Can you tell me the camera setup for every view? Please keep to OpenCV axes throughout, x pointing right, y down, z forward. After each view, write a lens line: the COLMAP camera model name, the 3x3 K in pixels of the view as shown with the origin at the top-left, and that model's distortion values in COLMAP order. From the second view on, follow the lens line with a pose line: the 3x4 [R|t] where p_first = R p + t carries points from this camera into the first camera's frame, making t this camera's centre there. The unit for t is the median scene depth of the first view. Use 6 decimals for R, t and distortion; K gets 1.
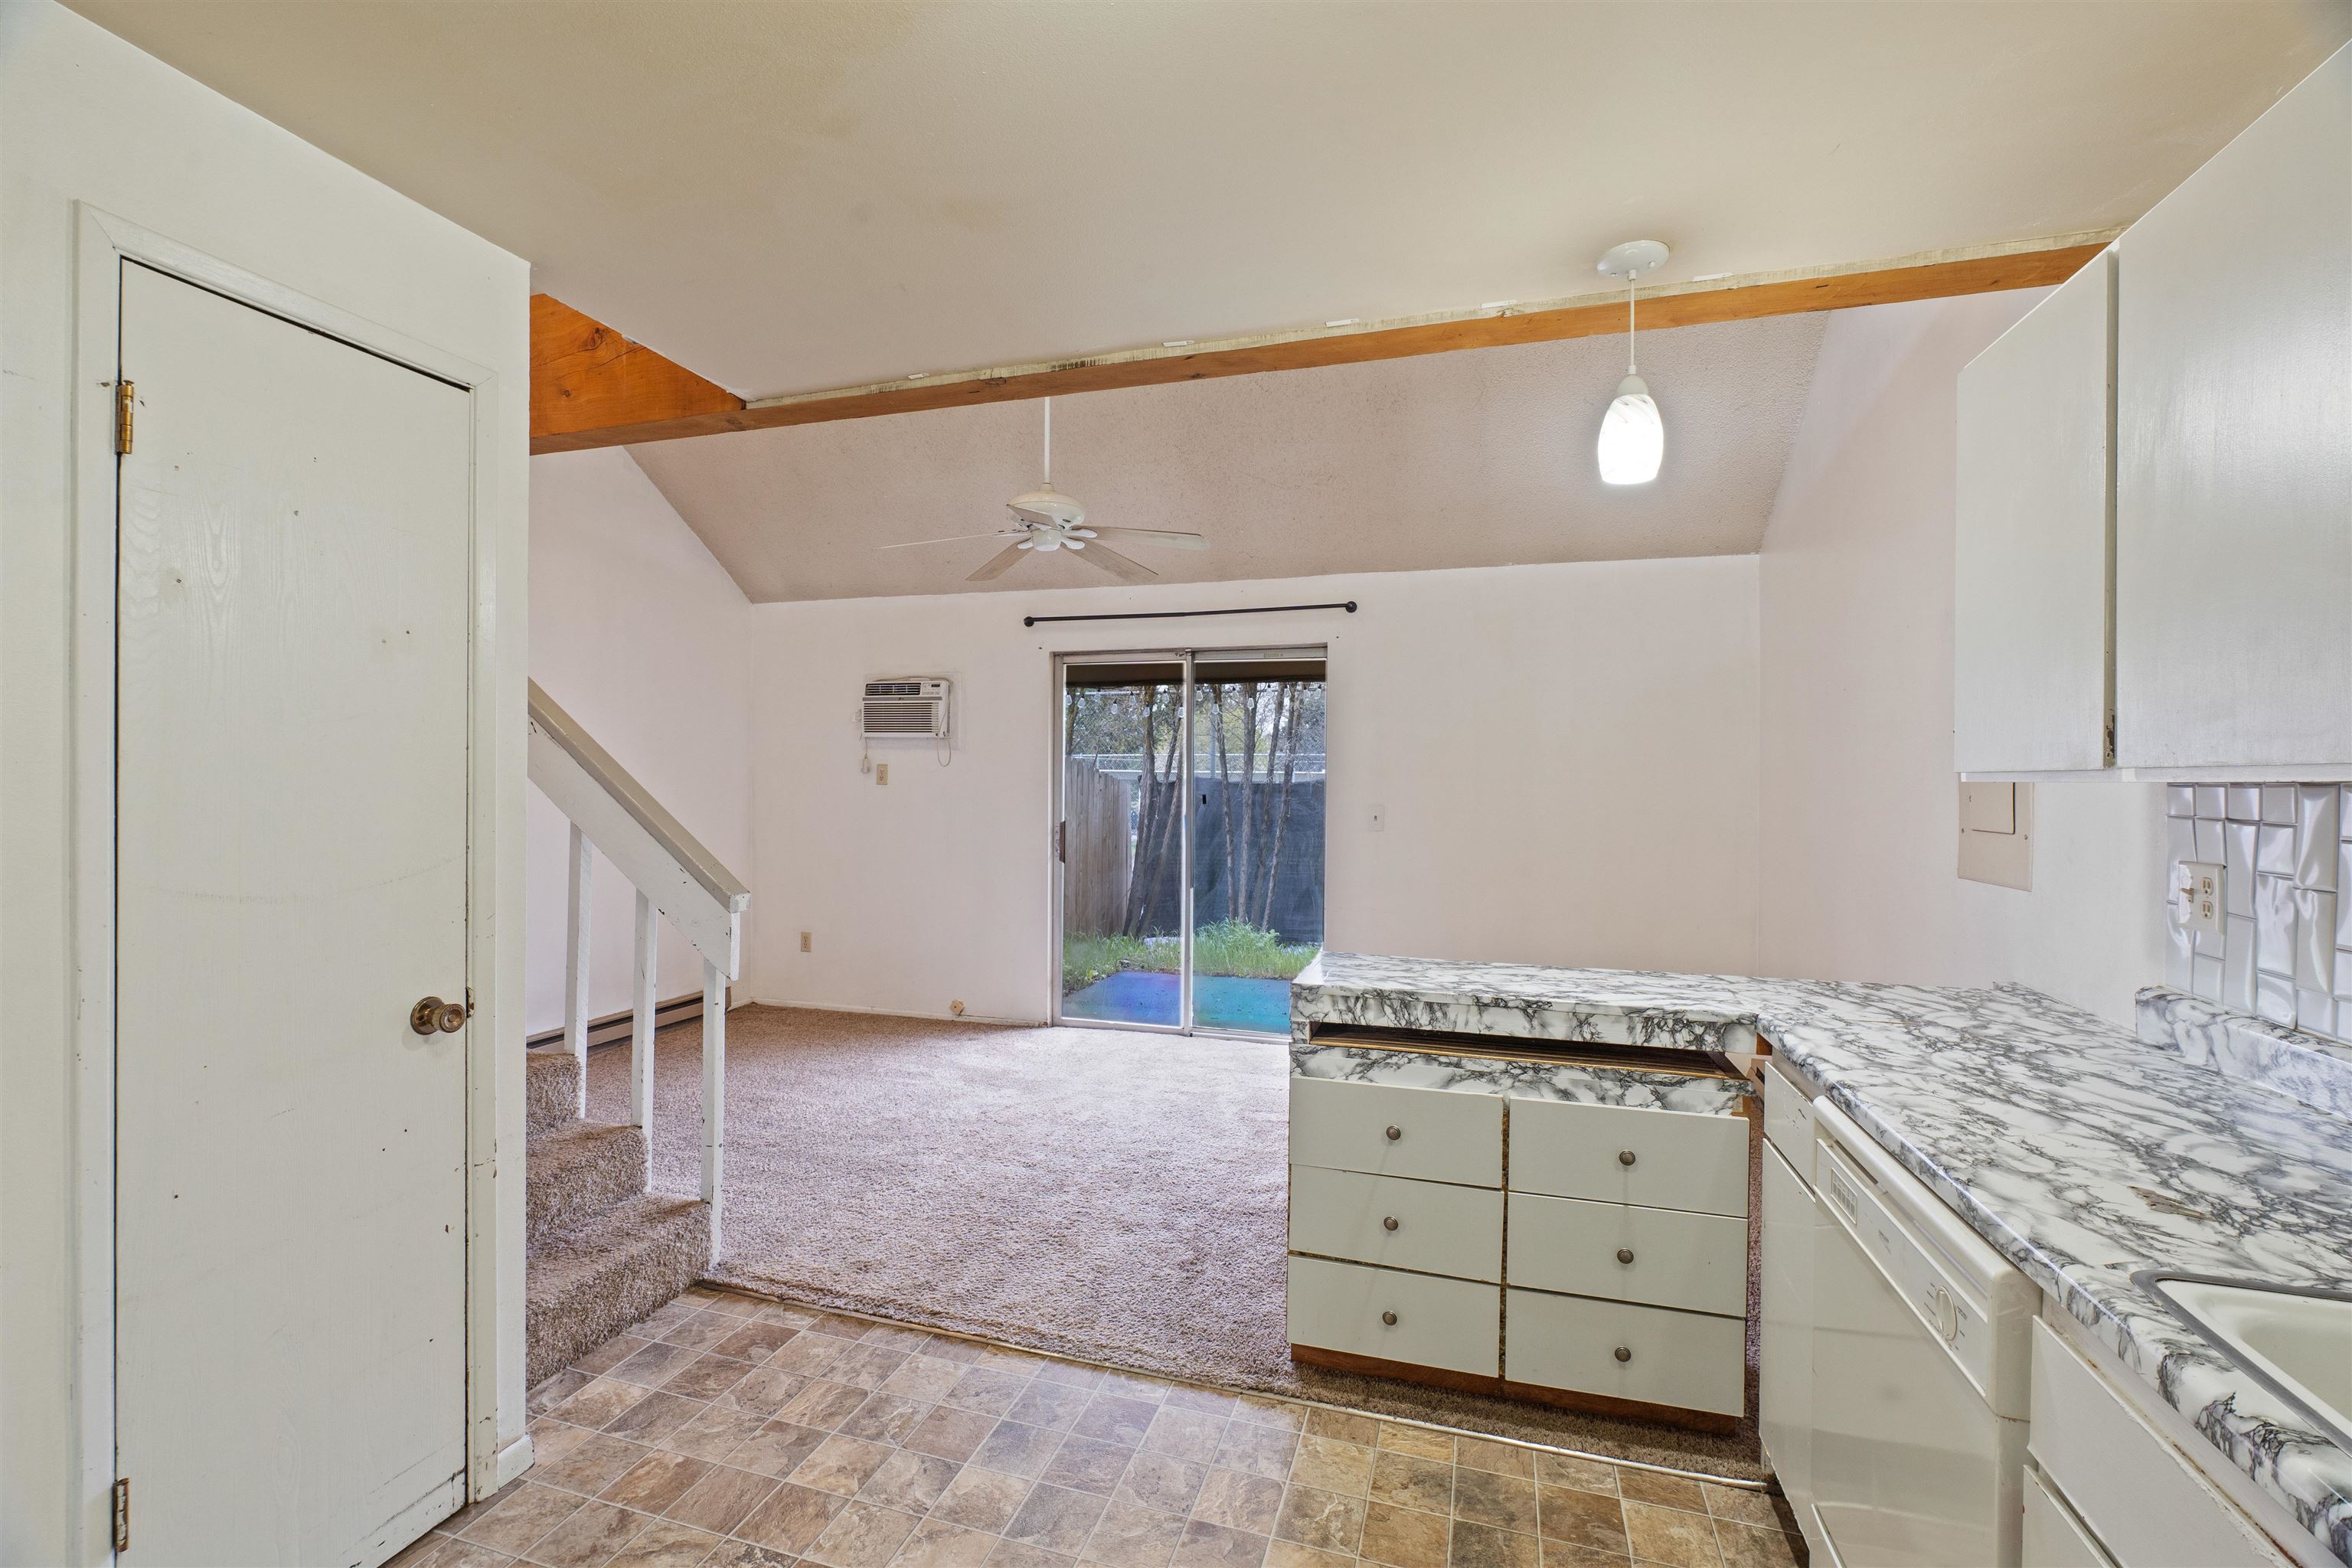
lens RADIAL K [[1033.9, 0, 1165.6], [0, 1033.9, 786.2], [0, 0, 1]] dist [-0.015338, 0.007075]
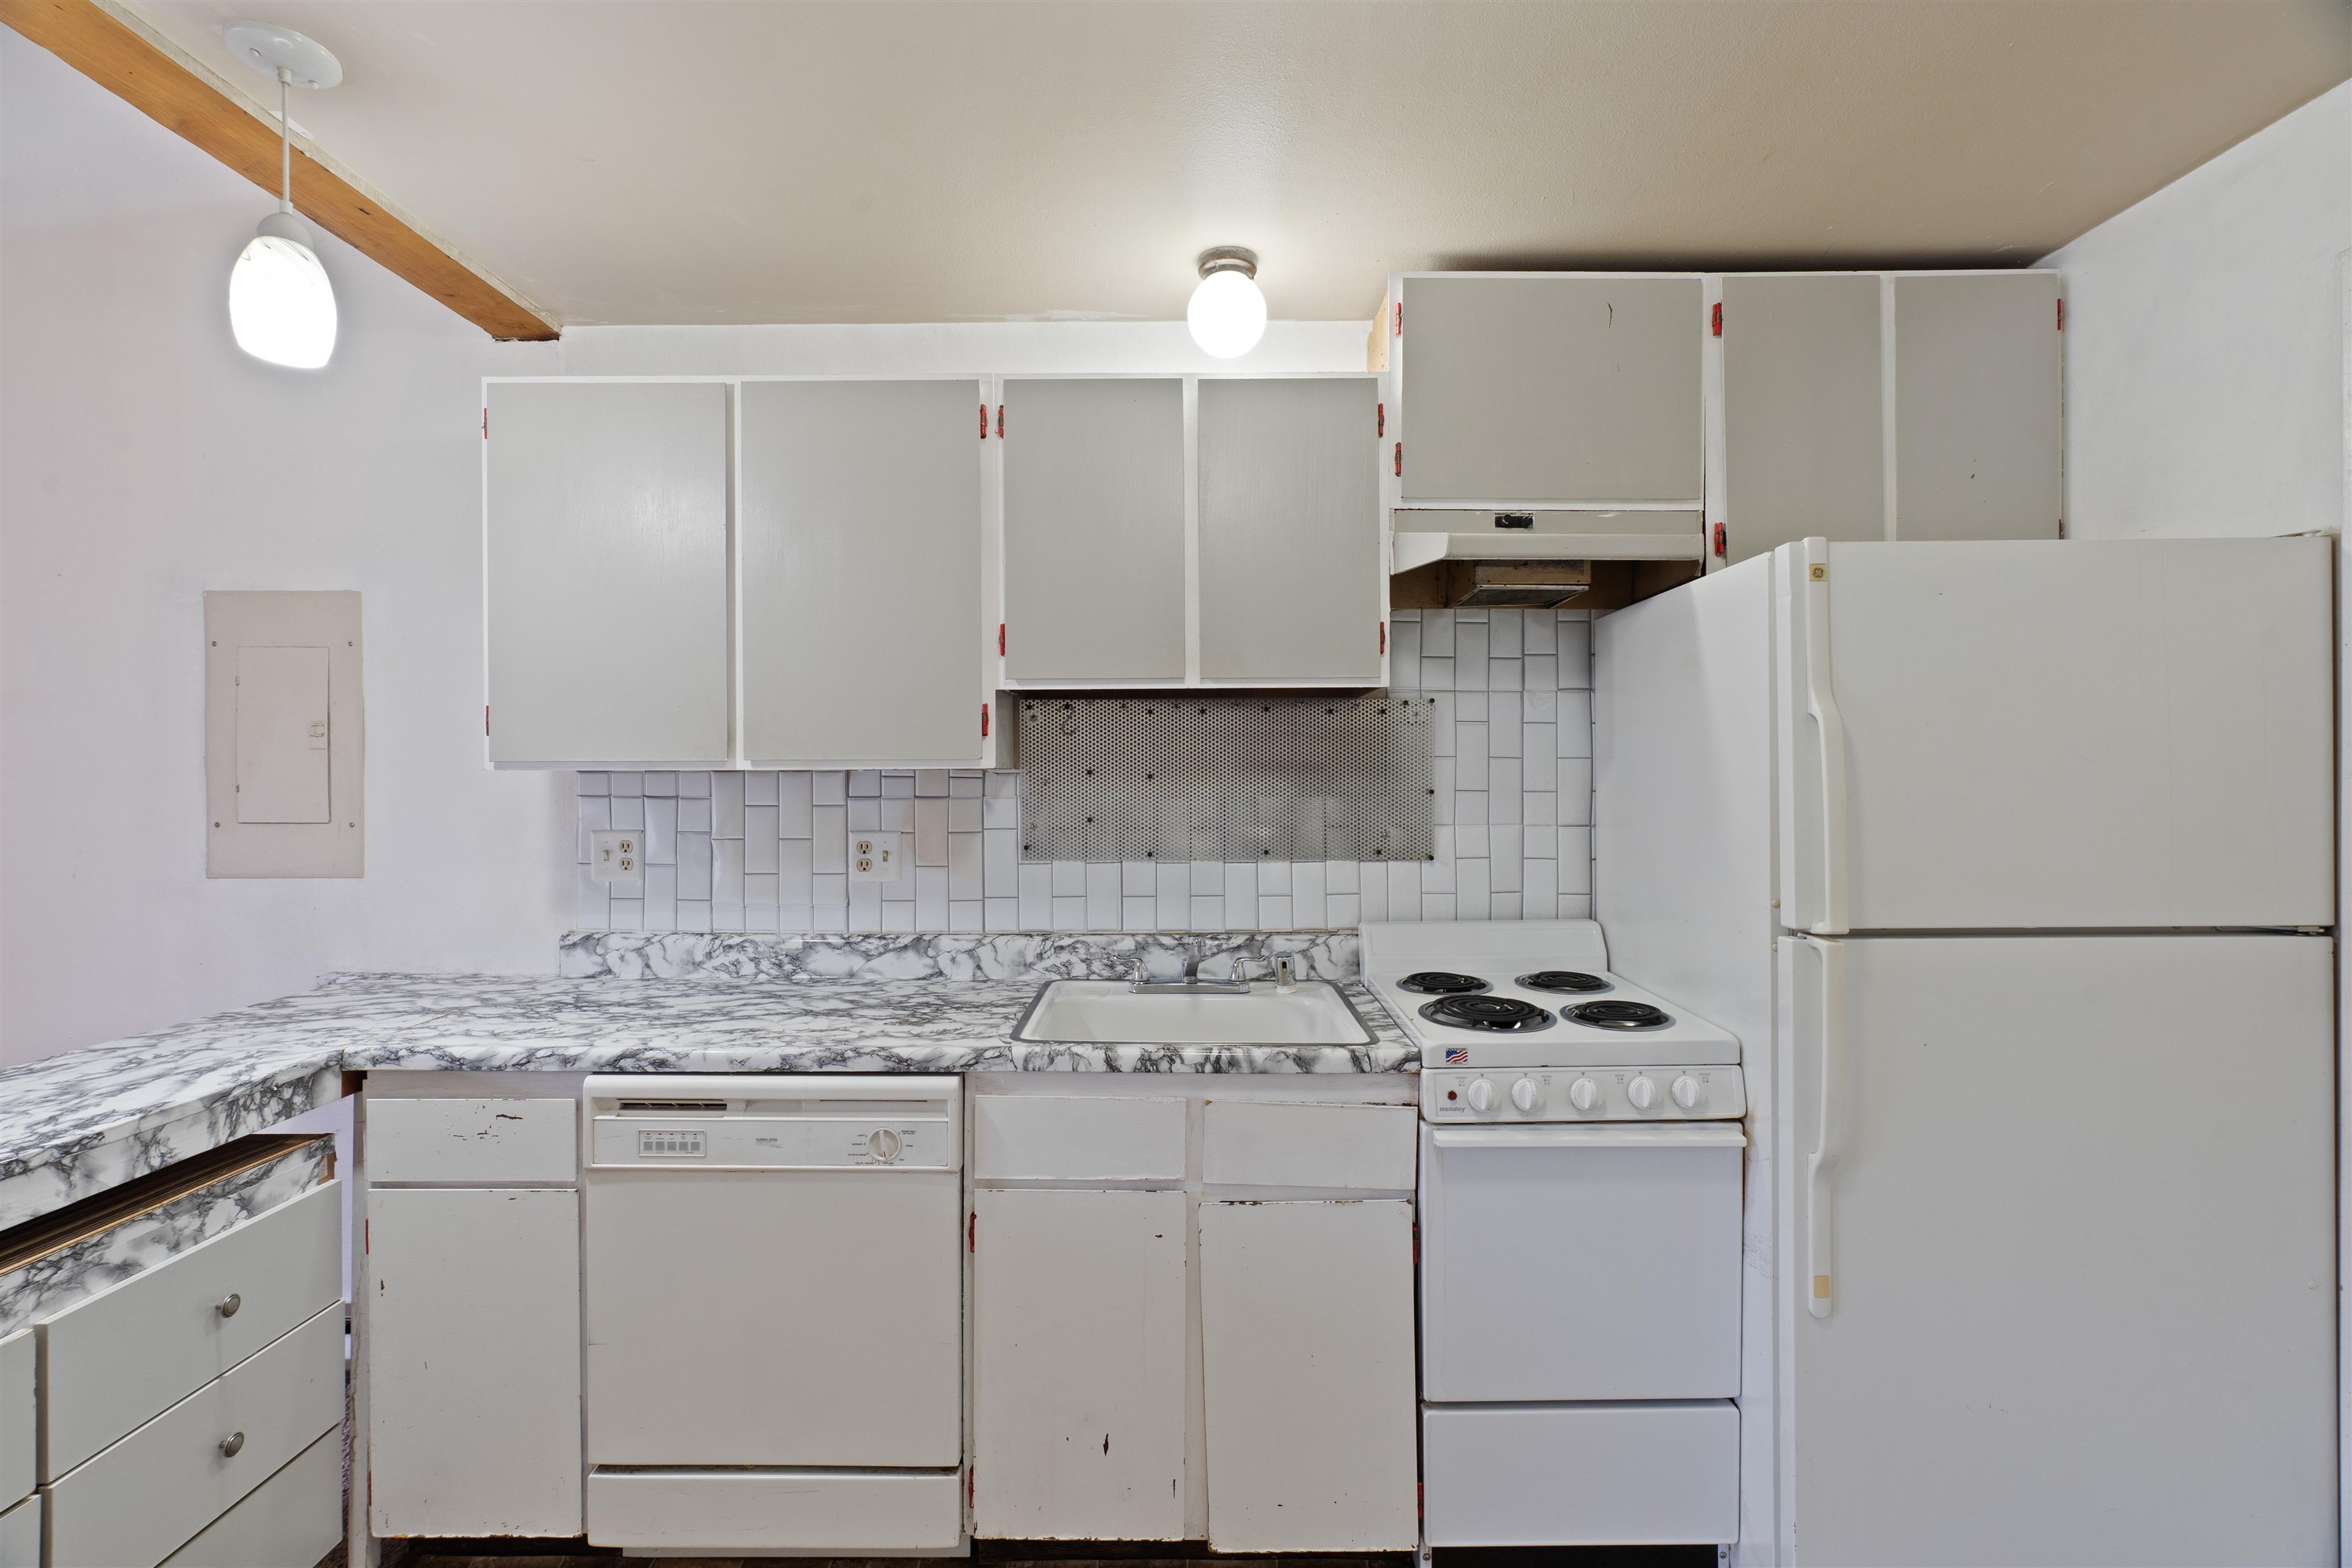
lens RADIAL K [[1042.1, 0, 1168.7], [0, 1042.1, 777.5], [0, 0, 1]] dist [-0.013727, 0.006774]
pose [[-0.288605, -0.011212, 0.957383, -0.409682], [0.006561, 0.999885, 0.013687, -0.006560], [-0.957426, 0.010232, -0.288498, 0.581410]]
